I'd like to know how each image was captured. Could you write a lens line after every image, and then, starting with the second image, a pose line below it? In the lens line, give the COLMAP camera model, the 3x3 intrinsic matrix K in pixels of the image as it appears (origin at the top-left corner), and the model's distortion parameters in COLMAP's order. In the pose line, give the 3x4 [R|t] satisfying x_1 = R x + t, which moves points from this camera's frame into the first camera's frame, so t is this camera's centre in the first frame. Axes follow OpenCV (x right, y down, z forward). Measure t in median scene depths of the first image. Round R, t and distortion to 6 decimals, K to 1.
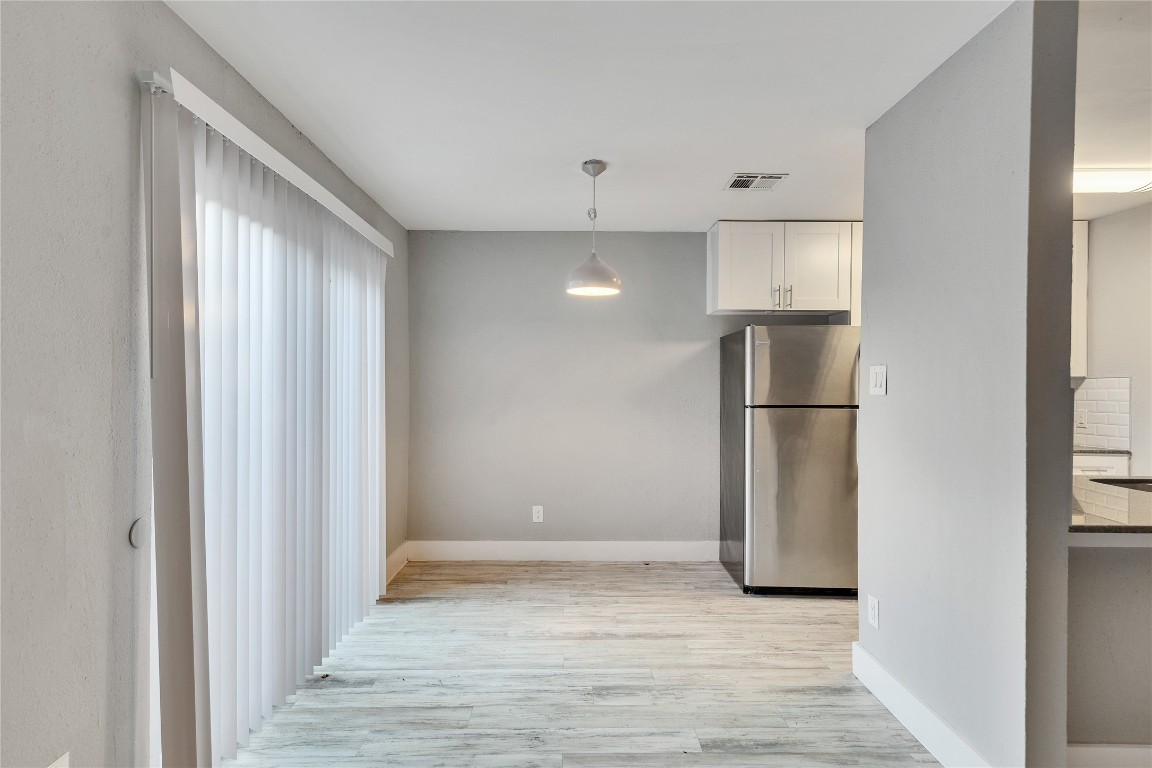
lens RADIAL K [[570.0, 0, 551.5], [0, 570.0, 389.3], [0, 0, 1]] dist [0.002087, 0.000131]
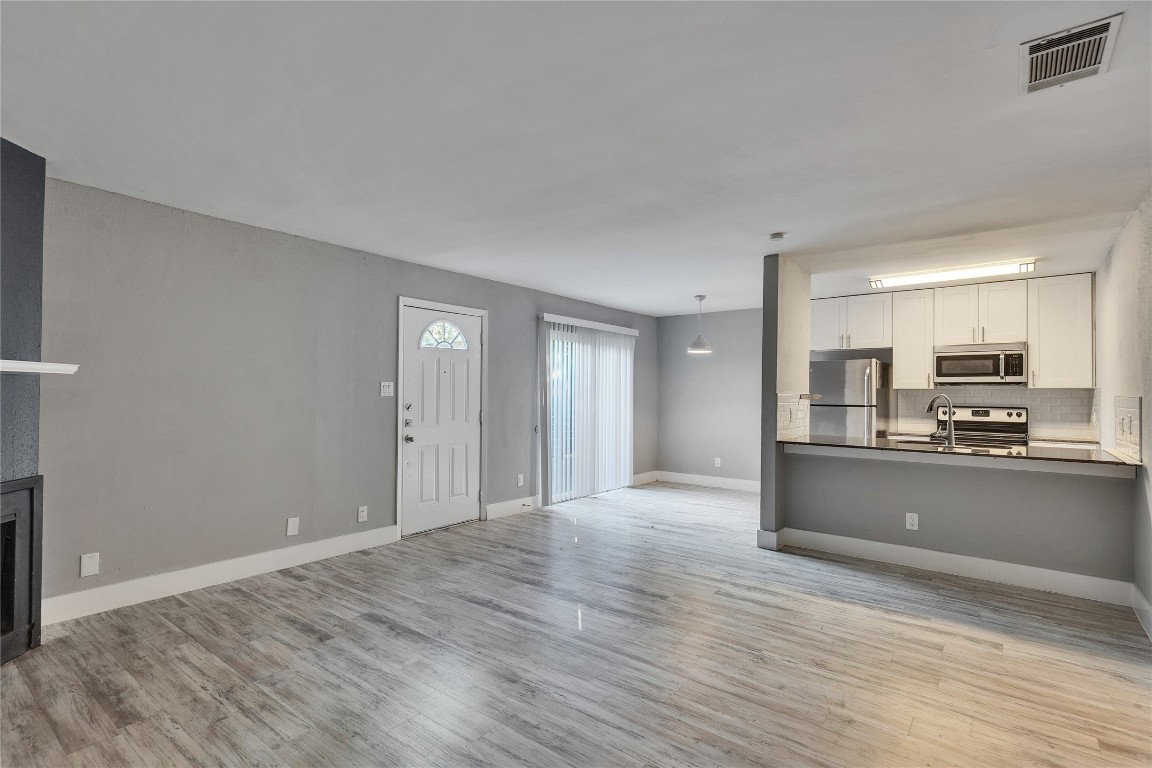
lens RADIAL K [[551.2, 0, 576.0], [0, 551.2, 384.0], [0, 0, 1]] dist [0.000231, -0.000158]
pose [[0.787163, -0.003526, -0.616734, 1.172002], [-0.006752, 0.999874, -0.014334, -0.007838], [0.616707, 0.015448, 0.787041, -1.175040]]
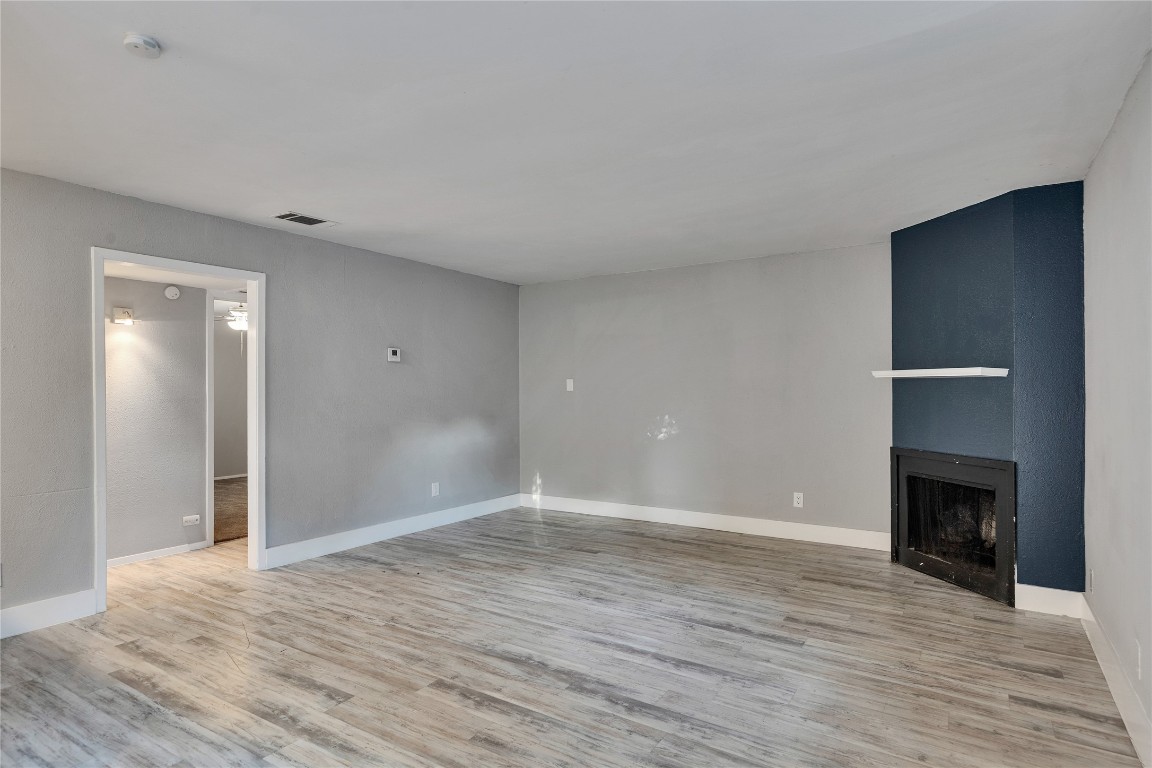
lens RADIAL K [[623.4, 0, 576.0], [0, 623.4, 384.0], [0, 0, 1]] dist [0.004606, 0.000432]
pose [[-0.839384, 0.003873, 0.543526, -0.260578], [0.000563, 0.999980, -0.006257, -0.007072], [-0.543539, -0.004946, -0.839369, 0.781629]]
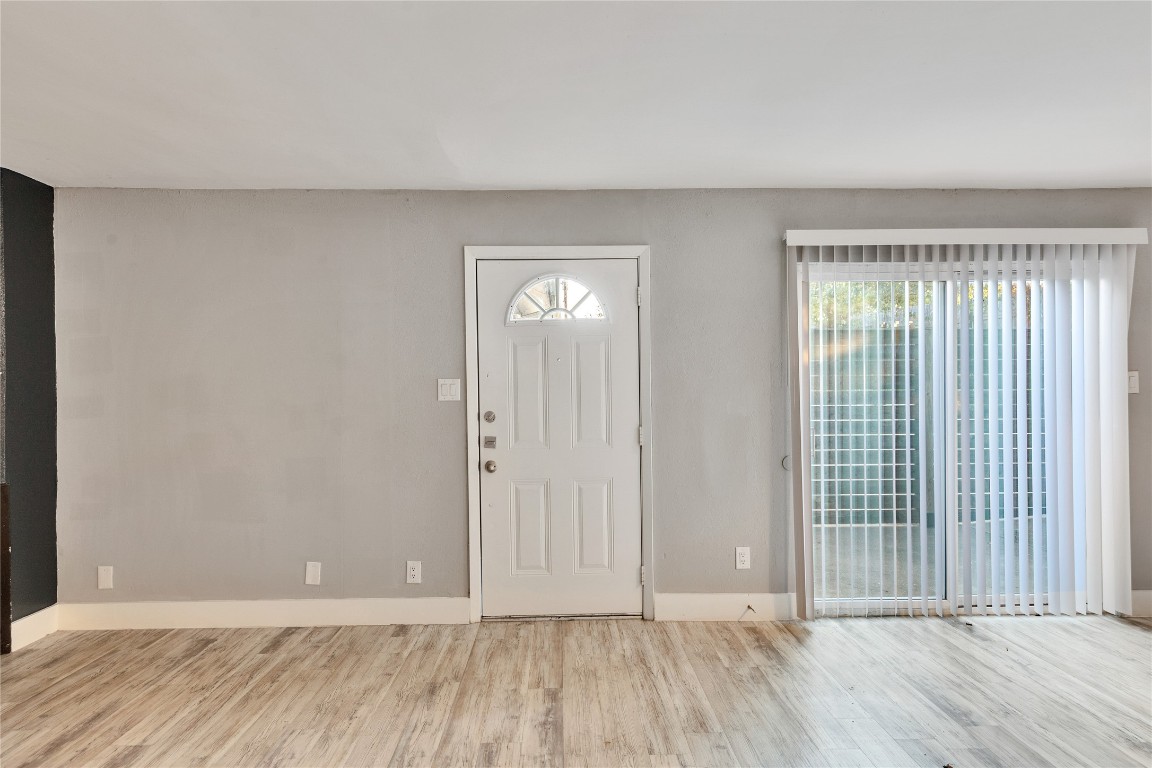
lens RADIAL K [[653.7, 0, 576.0], [0, 653.7, 384.0], [0, 0, 1]] dist [0.003398, 0.001339]
pose [[0.020150, -0.005541, -0.999782, 0.992211], [0.009154, 0.999944, -0.005357, -0.015120], [0.999755, -0.009044, 0.020200, 0.127212]]
